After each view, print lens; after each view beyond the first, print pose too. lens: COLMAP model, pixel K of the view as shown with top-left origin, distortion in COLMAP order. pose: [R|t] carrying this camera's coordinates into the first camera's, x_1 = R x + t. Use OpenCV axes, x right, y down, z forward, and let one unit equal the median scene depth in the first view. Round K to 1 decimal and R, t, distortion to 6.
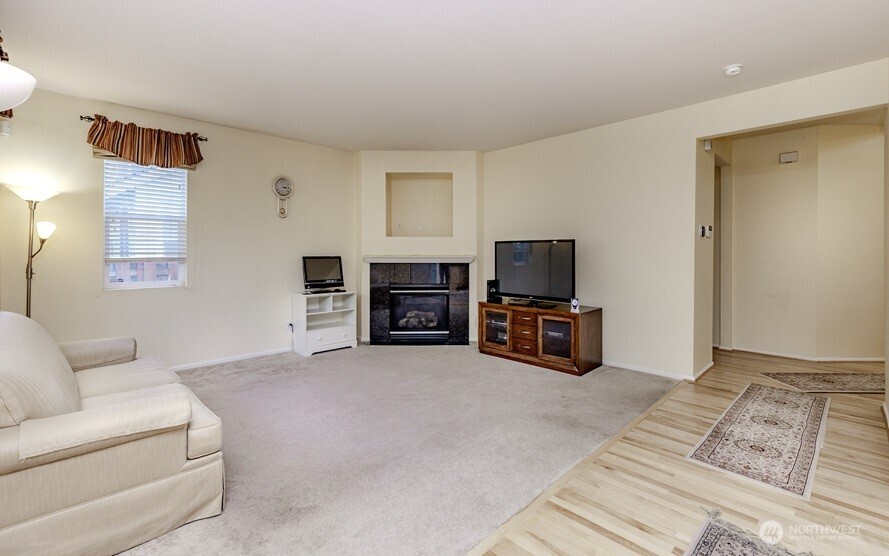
lens RADIAL K [[409.4, 0, 446.4], [0, 409.4, 256.4], [0, 0, 1]] dist [0.006075, 0.000553]
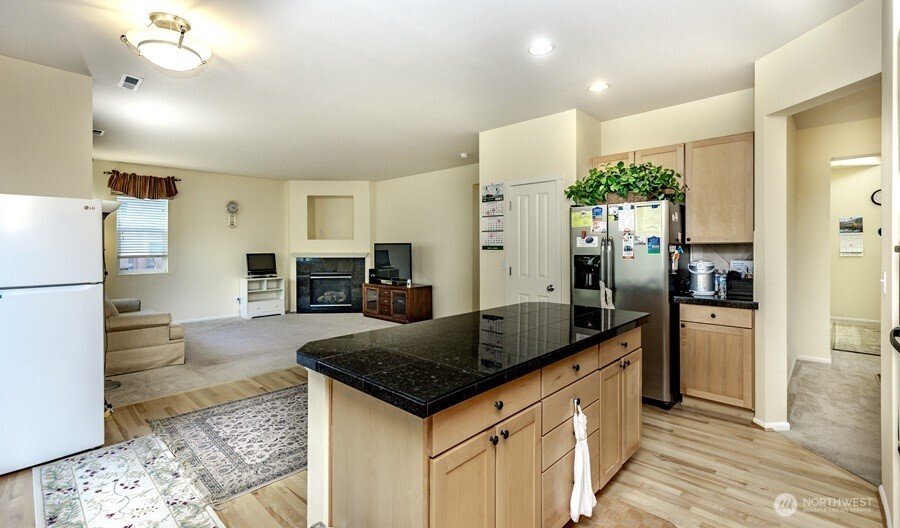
lens RADIAL K [[410.7, 0, 445.6], [0, 410.7, 251.4], [0, 0, 1]] dist [0.004558, 0.000435]
pose [[0.999472, -0.001487, 0.032472, 0.332767], [0.001389, 0.999994, 0.003022, -0.011298], [-0.032477, -0.002975, 0.999468, -0.534139]]
